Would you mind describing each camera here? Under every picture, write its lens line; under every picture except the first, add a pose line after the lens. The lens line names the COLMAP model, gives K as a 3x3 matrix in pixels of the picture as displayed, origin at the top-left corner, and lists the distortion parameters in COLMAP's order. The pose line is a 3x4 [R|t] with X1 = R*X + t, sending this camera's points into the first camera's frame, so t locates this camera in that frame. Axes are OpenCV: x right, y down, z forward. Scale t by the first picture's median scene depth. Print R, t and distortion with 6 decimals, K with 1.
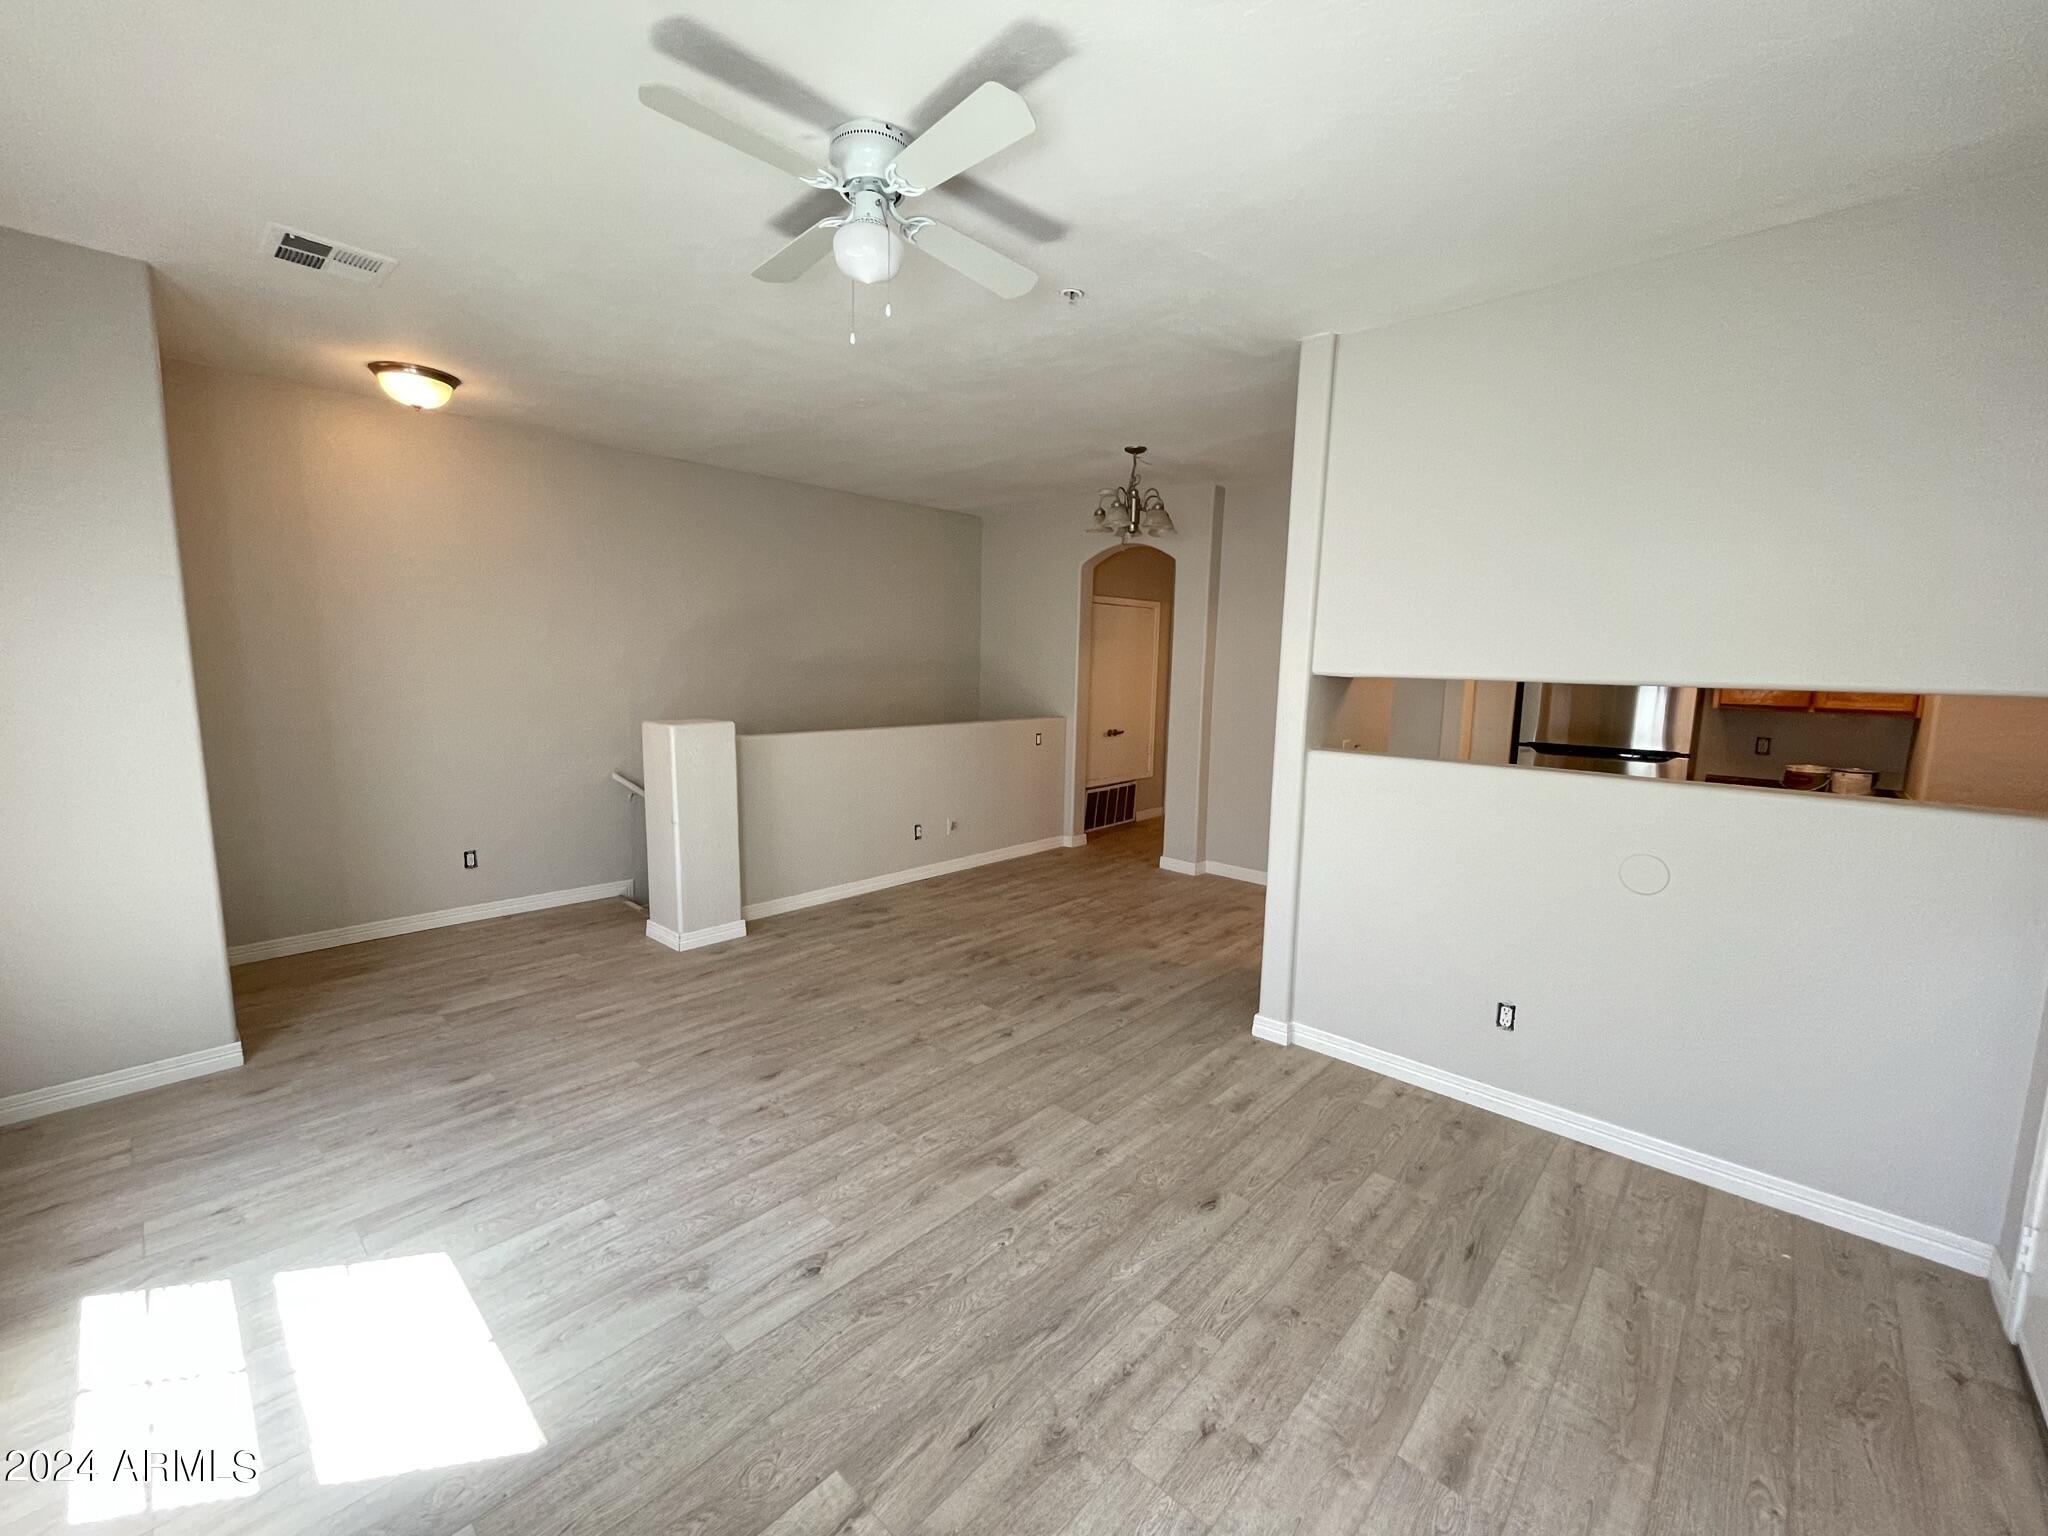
lens RADIAL K [[838.7, 0, 1022.6], [0, 838.7, 770.0], [0, 0, 1]] dist [-0.003795, 0.001795]
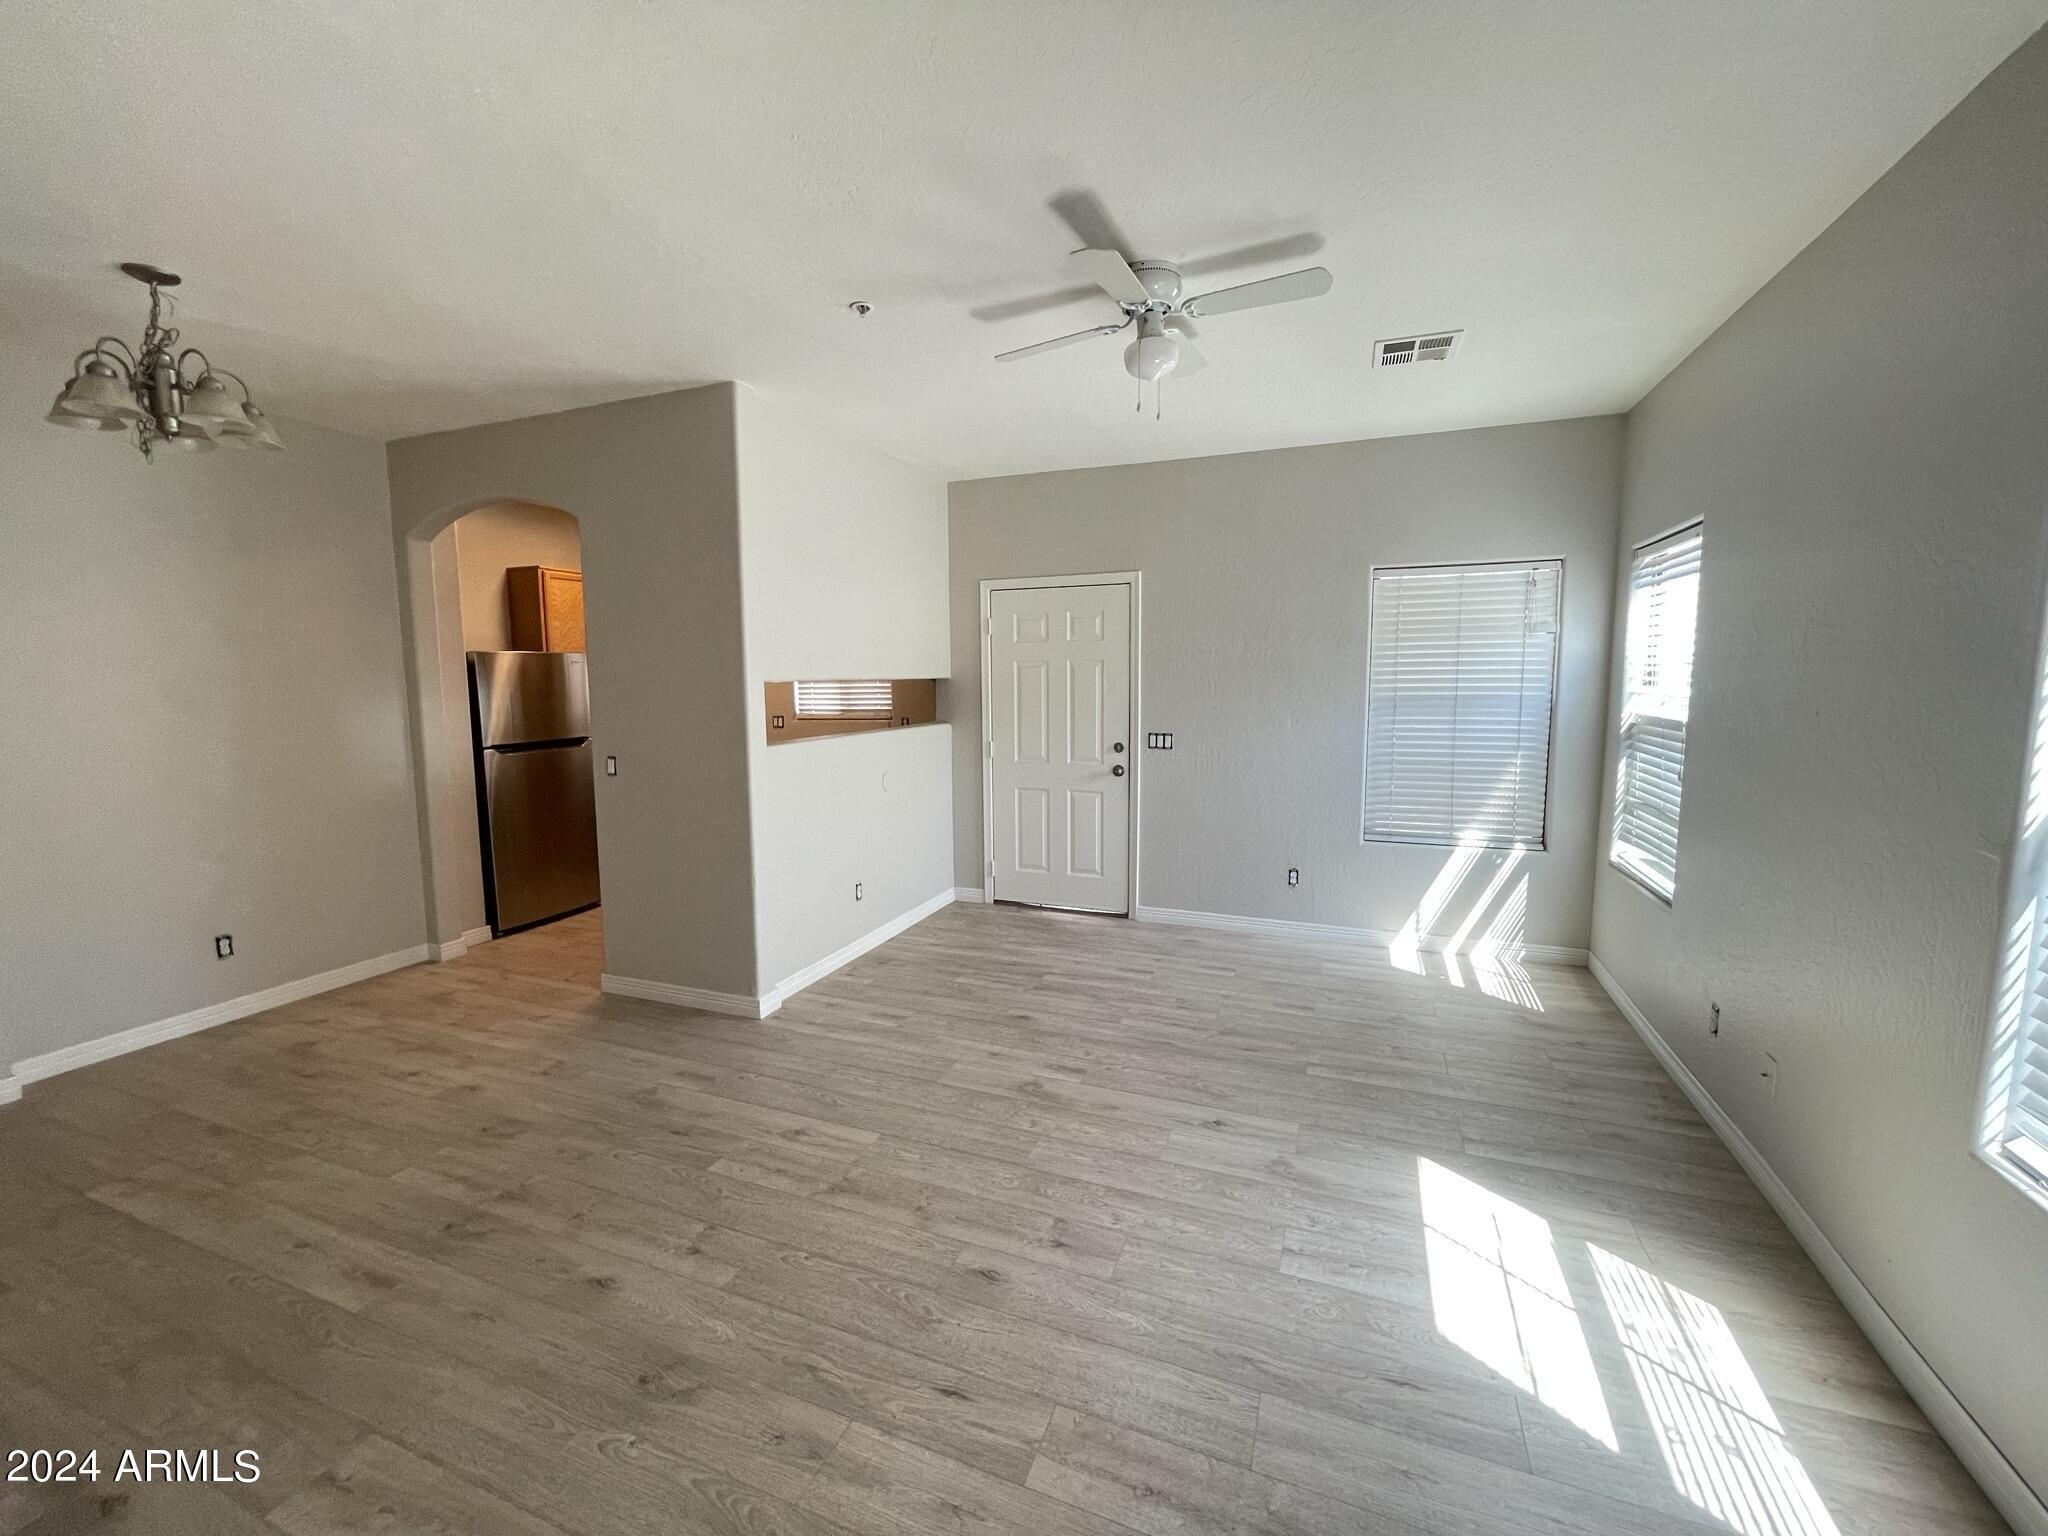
lens RADIAL K [[838.7, 0, 1022.5], [0, 838.7, 766.0], [0, 0, 1]] dist [-0.003795, 0.001795]
pose [[-0.364045, -0.122172, 0.923334, -0.994945], [0.123811, 0.976213, 0.177984, -0.185893], [-0.923116, 0.179113, -0.340259, 1.246969]]
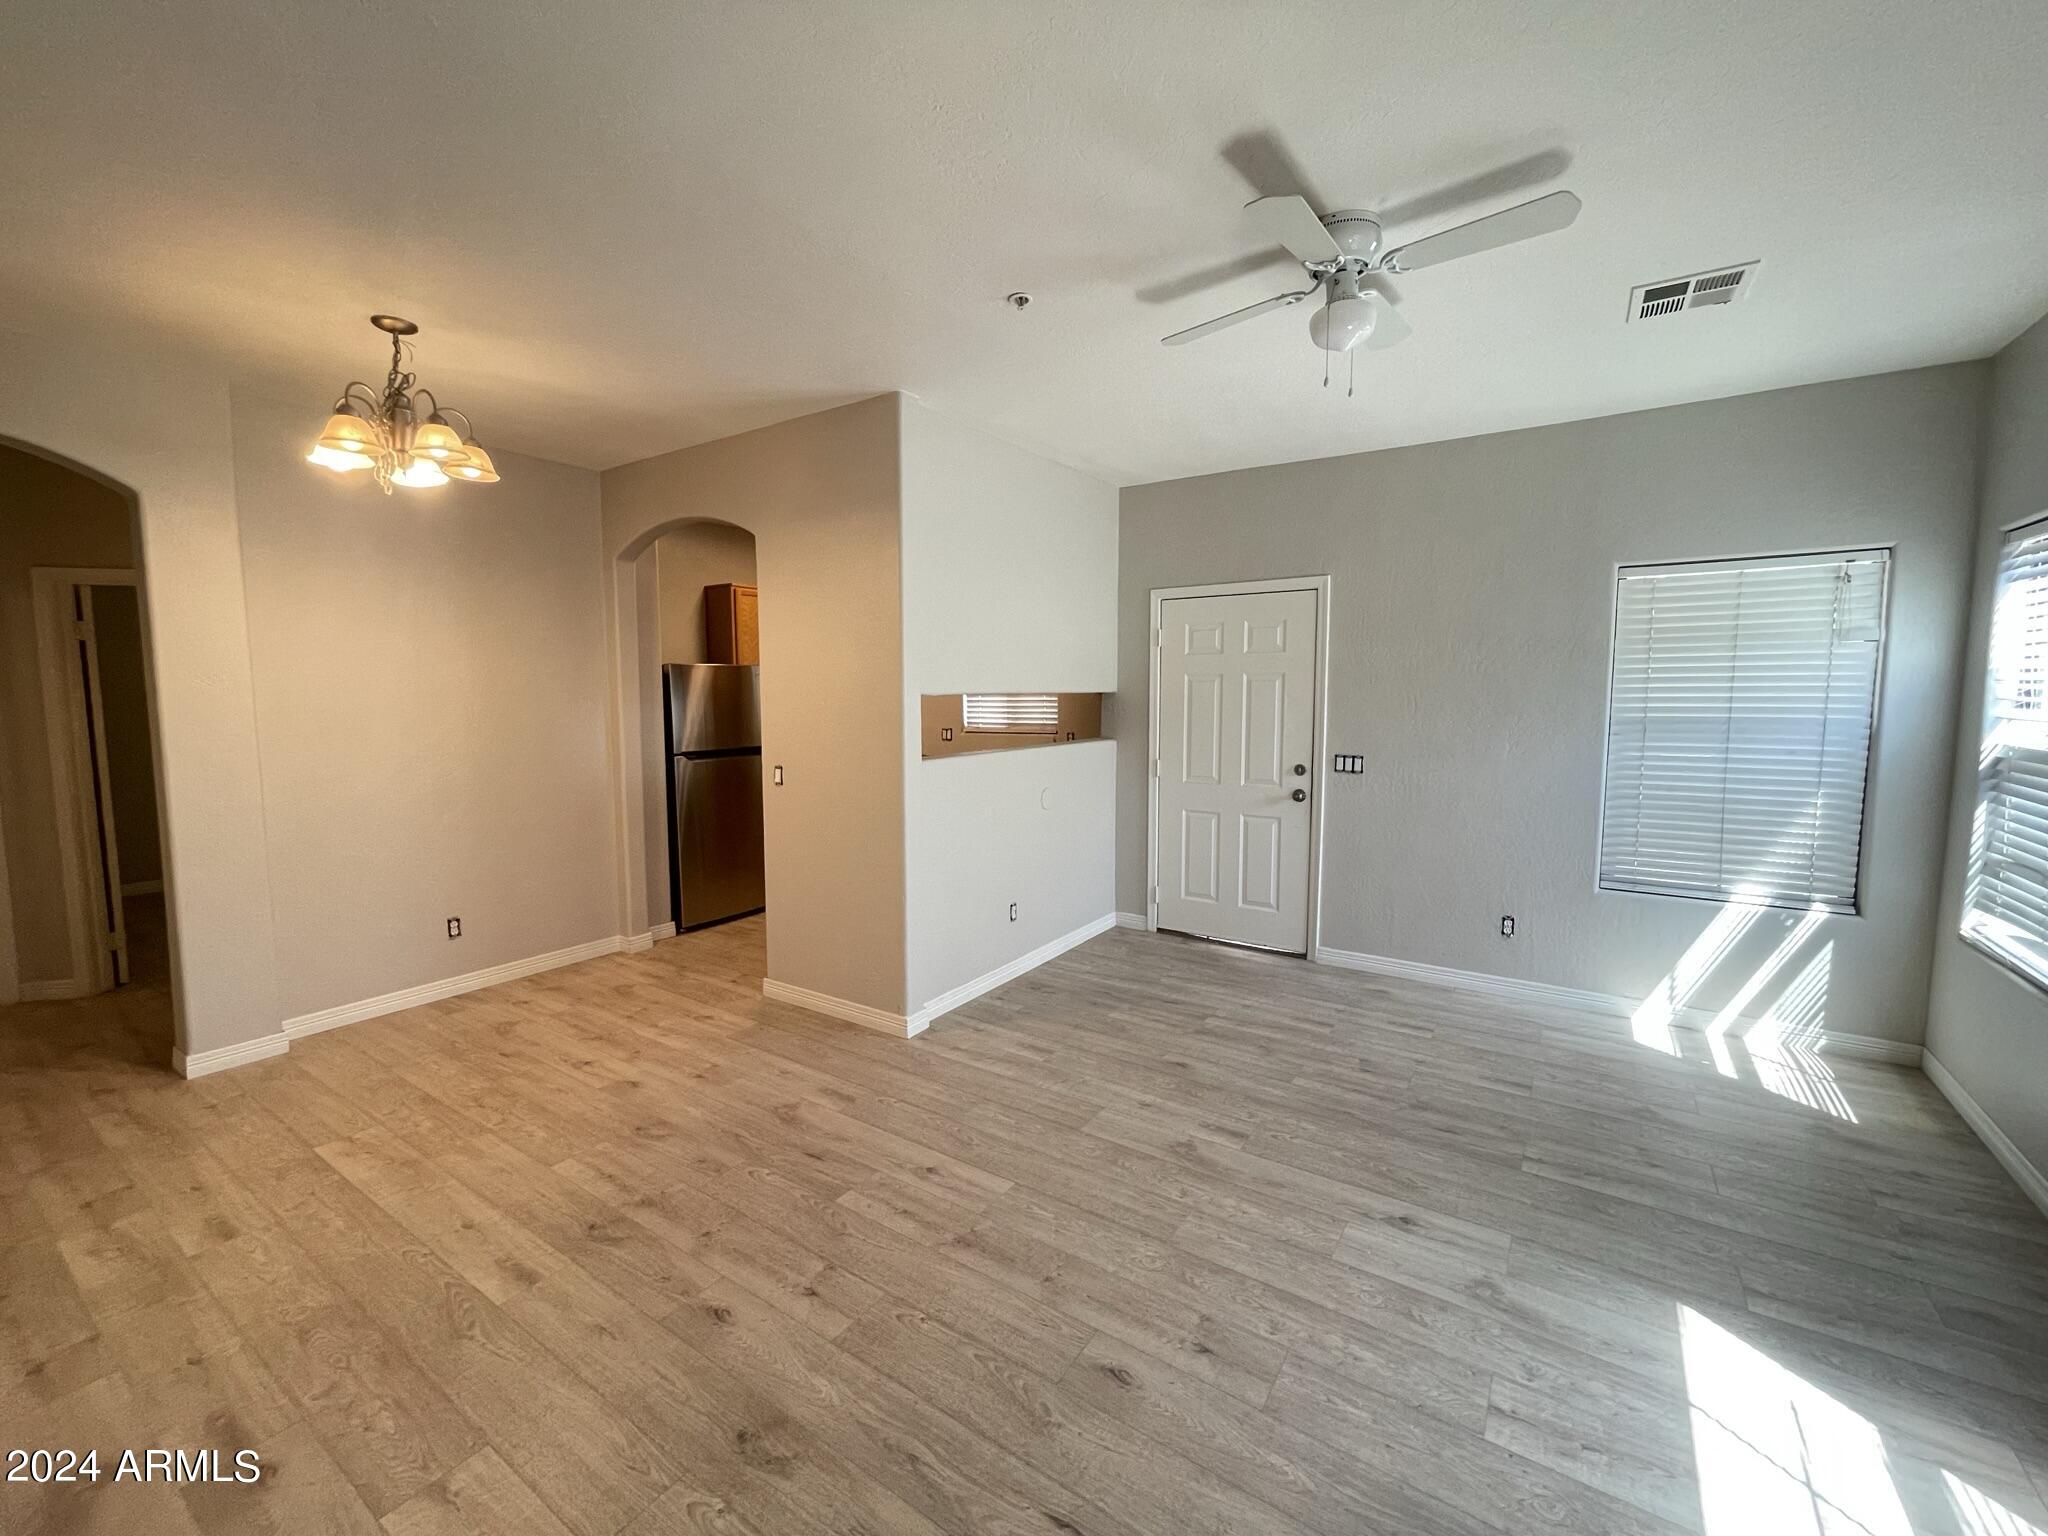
lens RADIAL K [[838.7, 0, 1022.7], [0, 838.7, 765.2], [0, 0, 1]] dist [-0.003795, 0.001795]
pose [[-0.158553, -0.112947, 0.980869, -0.920975], [0.129847, 0.982422, 0.134115, -0.177411], [-0.978775, 0.148627, -0.141100, 1.194996]]
